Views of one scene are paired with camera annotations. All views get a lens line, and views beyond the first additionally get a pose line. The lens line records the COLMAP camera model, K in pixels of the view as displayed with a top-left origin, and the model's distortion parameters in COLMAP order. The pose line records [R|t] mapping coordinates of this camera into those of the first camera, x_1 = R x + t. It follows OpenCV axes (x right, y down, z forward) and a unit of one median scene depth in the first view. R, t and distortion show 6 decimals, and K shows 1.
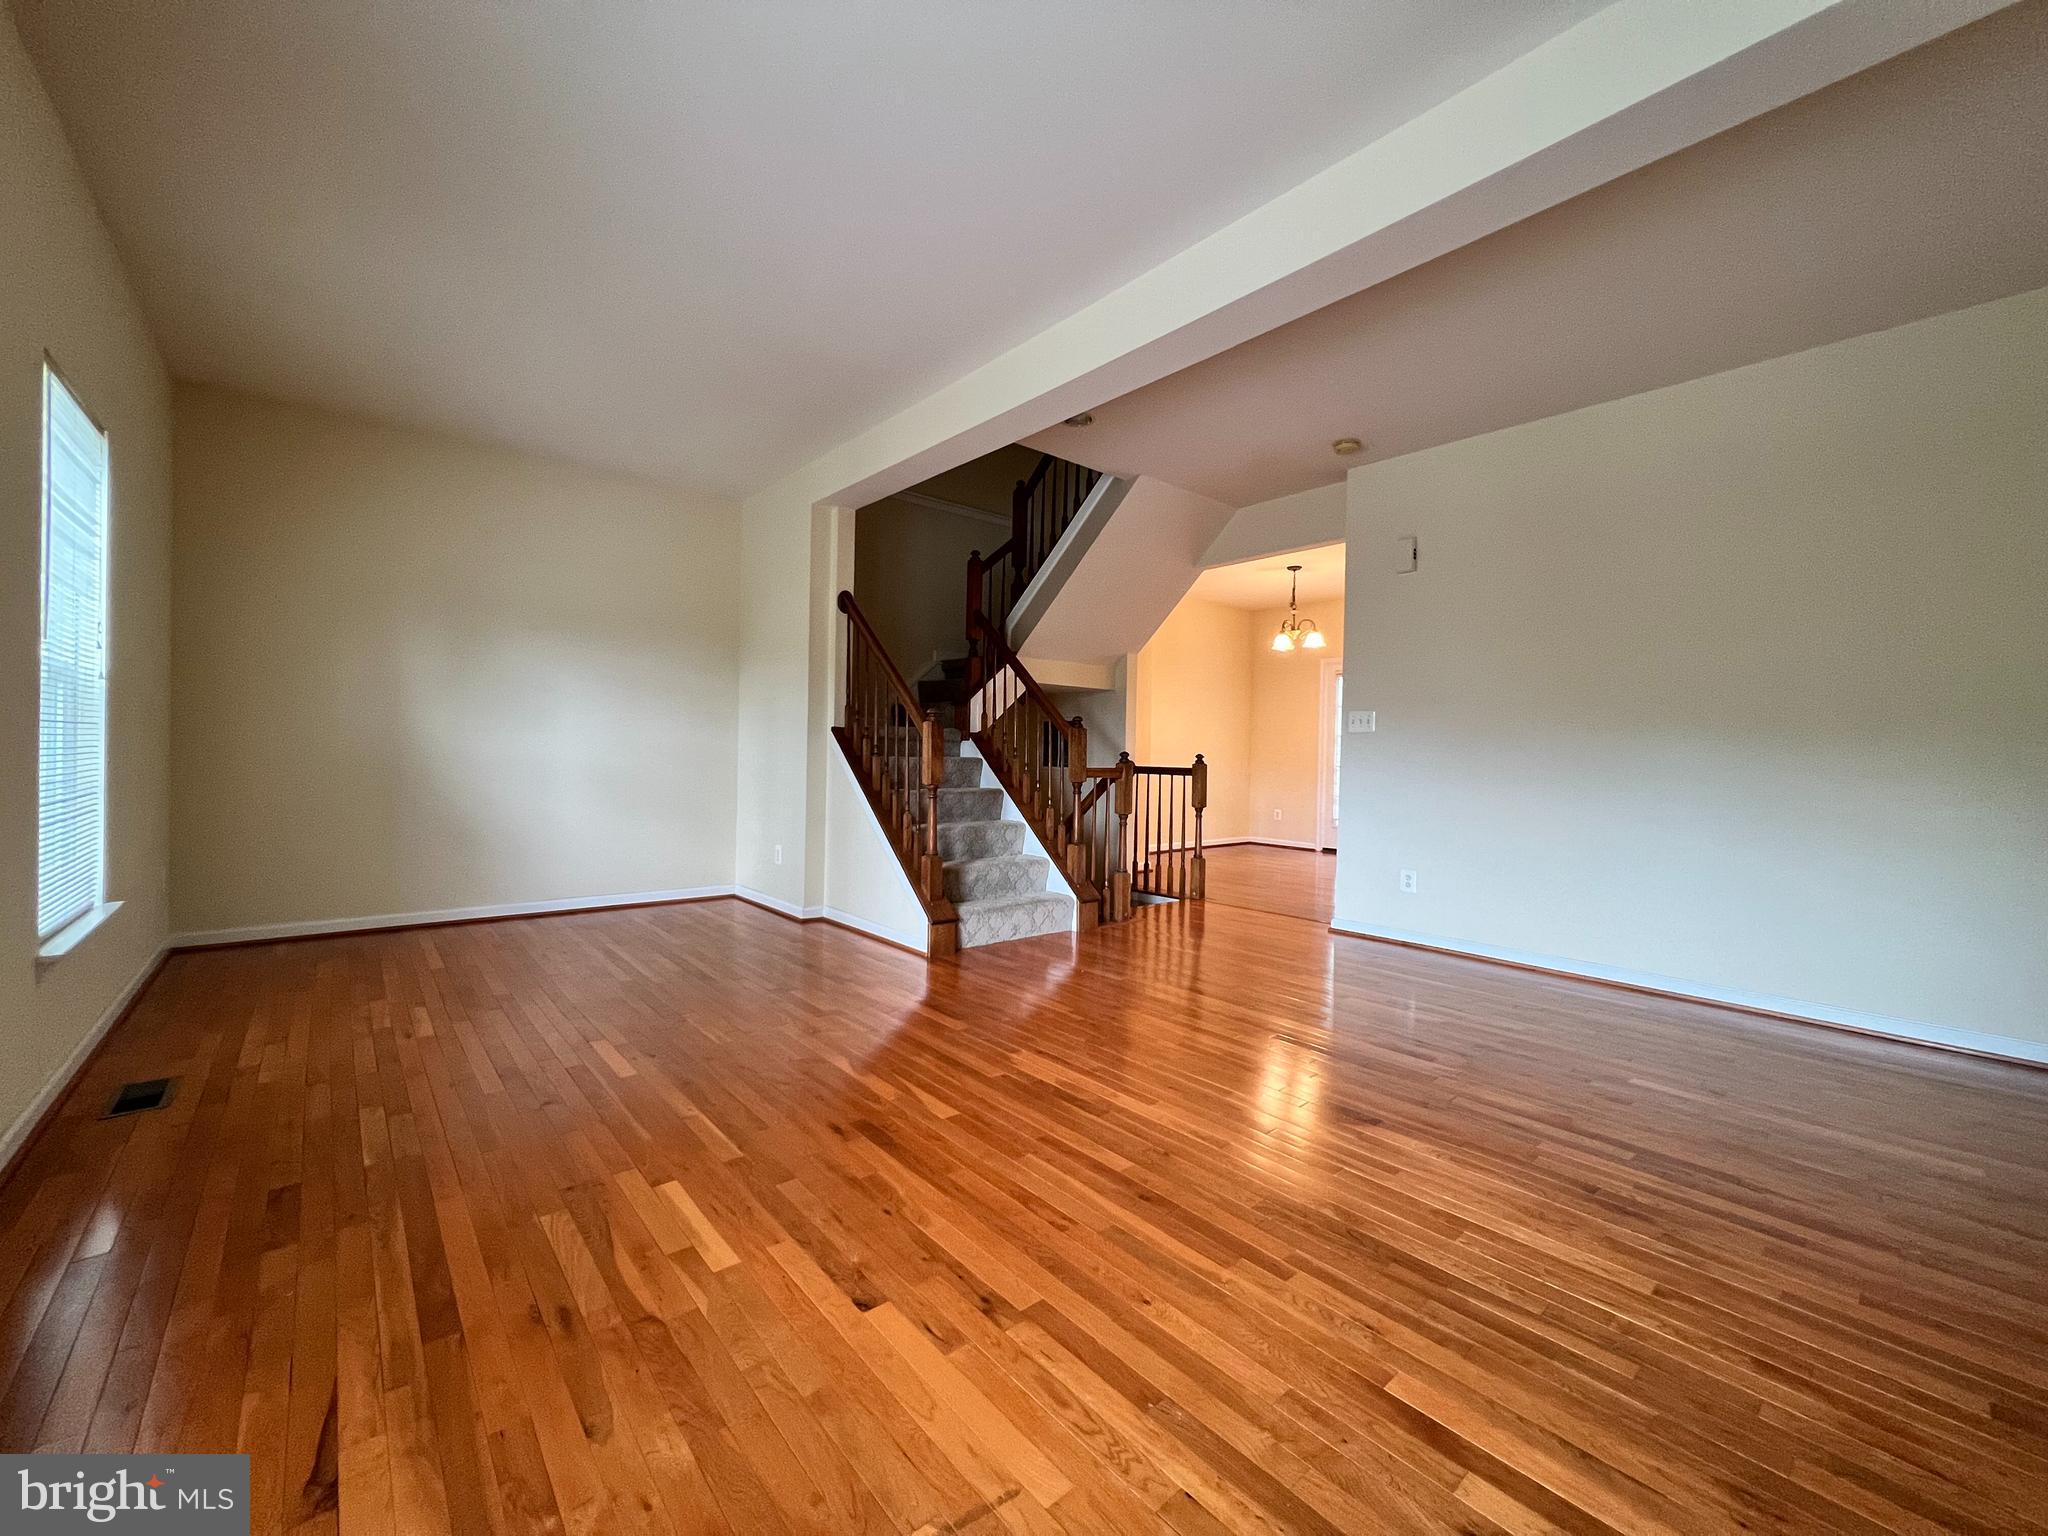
lens RADIAL K [[818.4, 0, 1020.2], [0, 818.4, 757.2], [0, 0, 1]] dist [-0.001927, 0.000478]
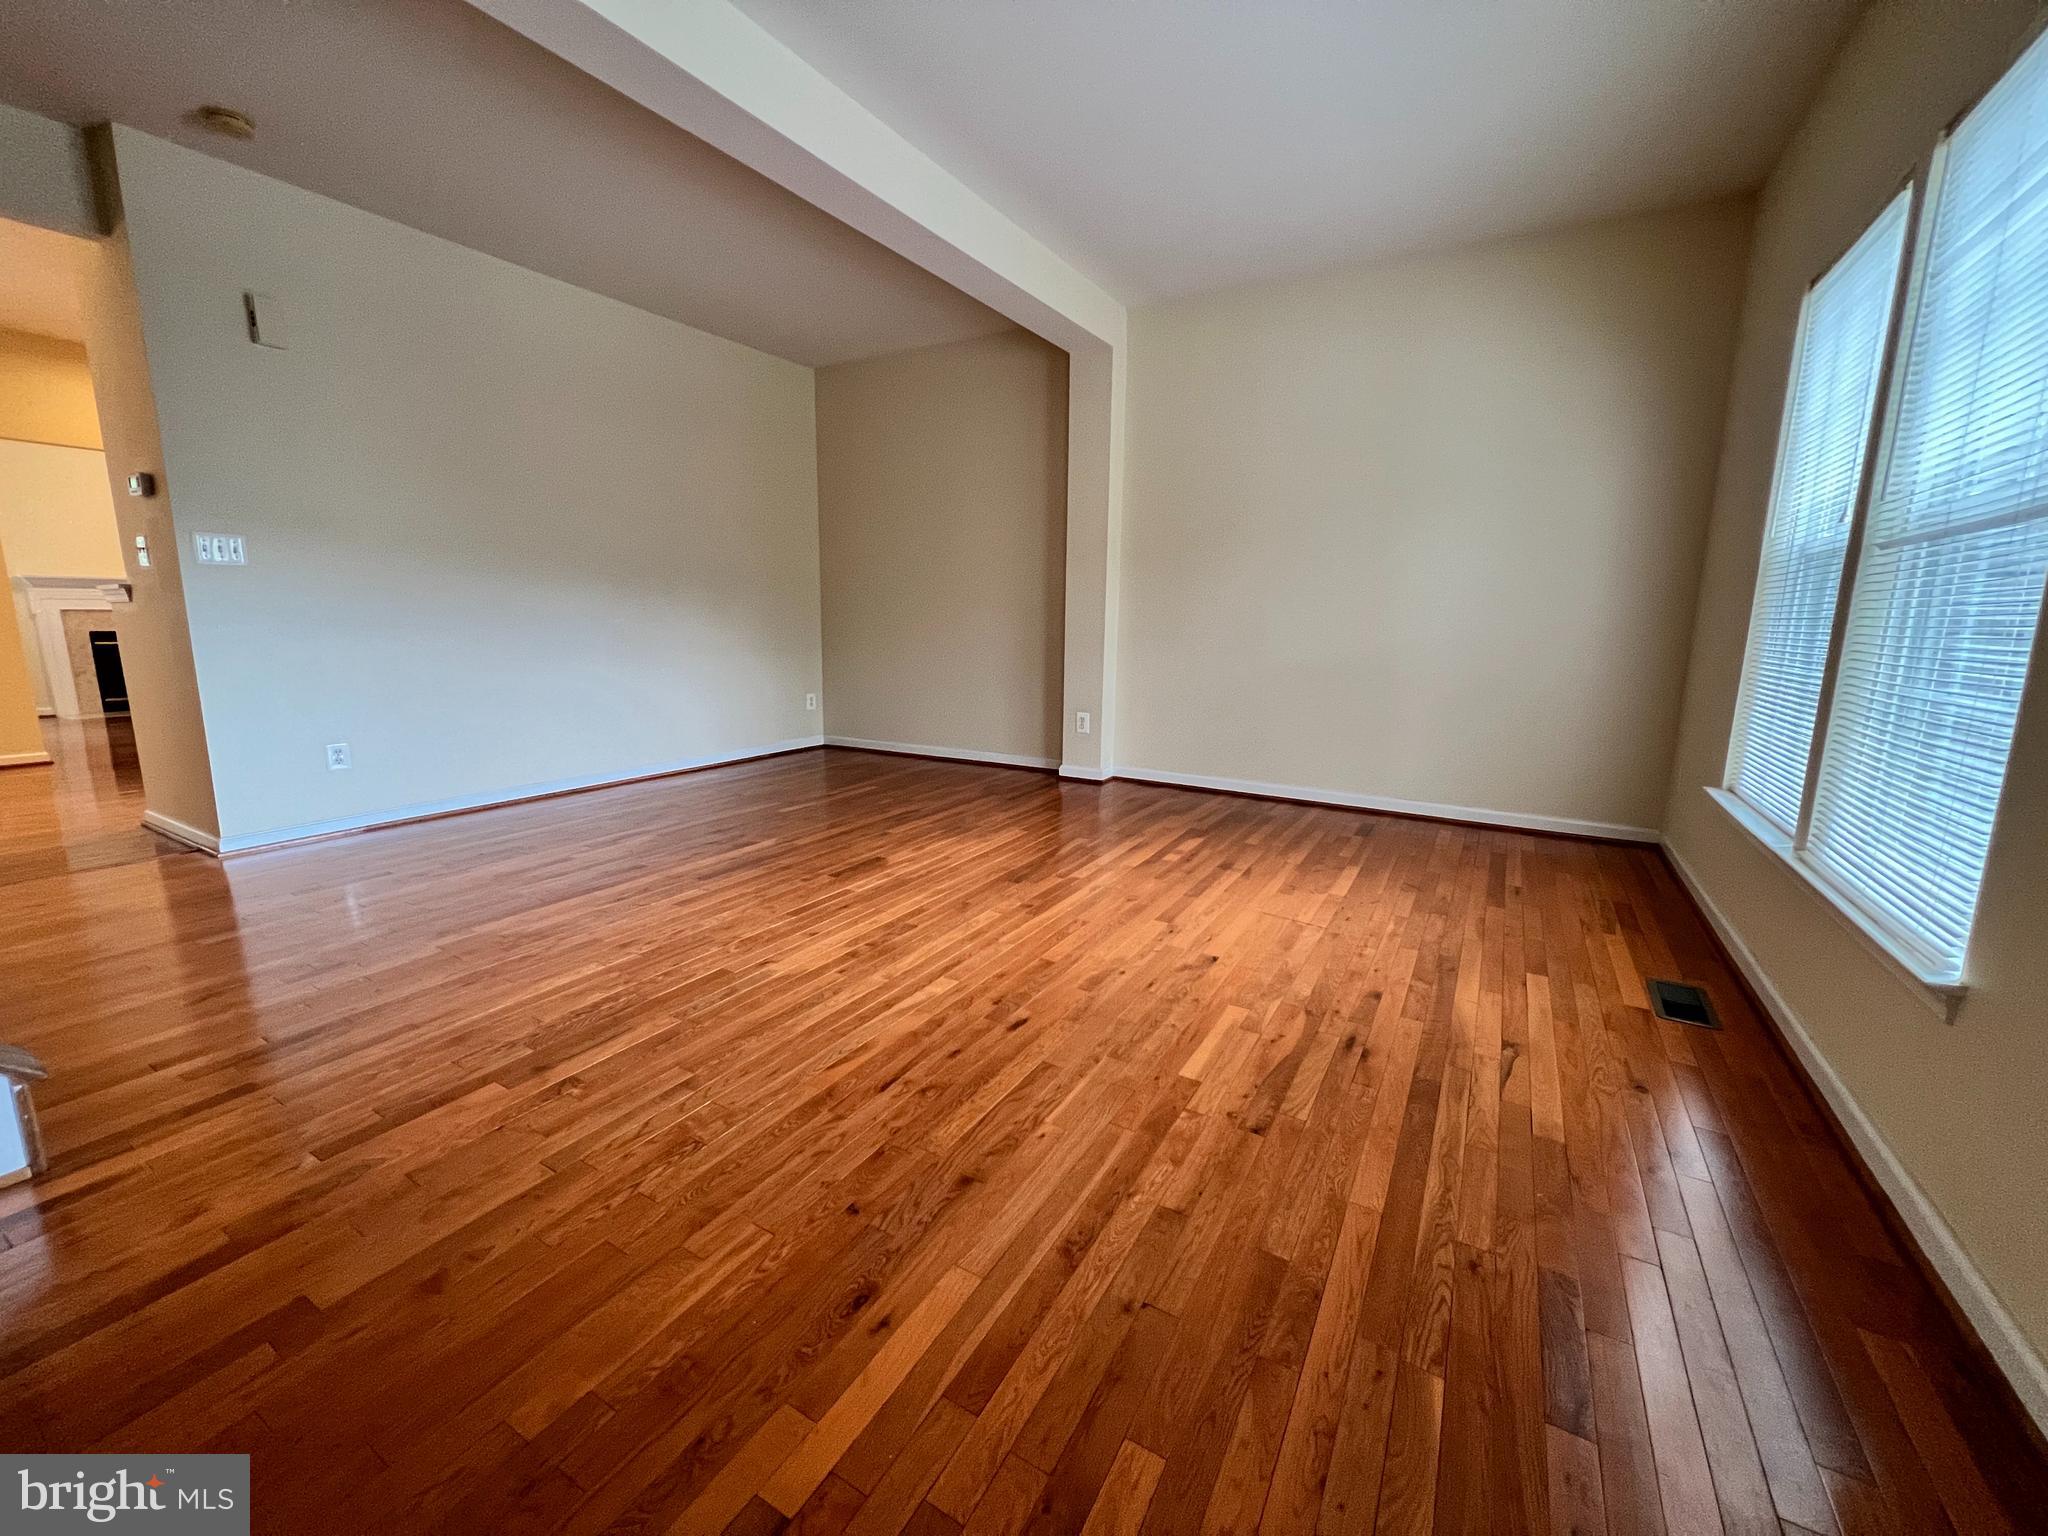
lens RADIAL K [[818.4, 0, 1020.2], [0, 818.4, 757.2], [0, 0, 1]] dist [-0.001927, 0.000478]
pose [[-0.329885, -0.181121, 0.926483, -1.182518], [-0.010925, 0.982089, 0.188101, -0.017296], [-0.943958, 0.051930, -0.325955, 1.479064]]
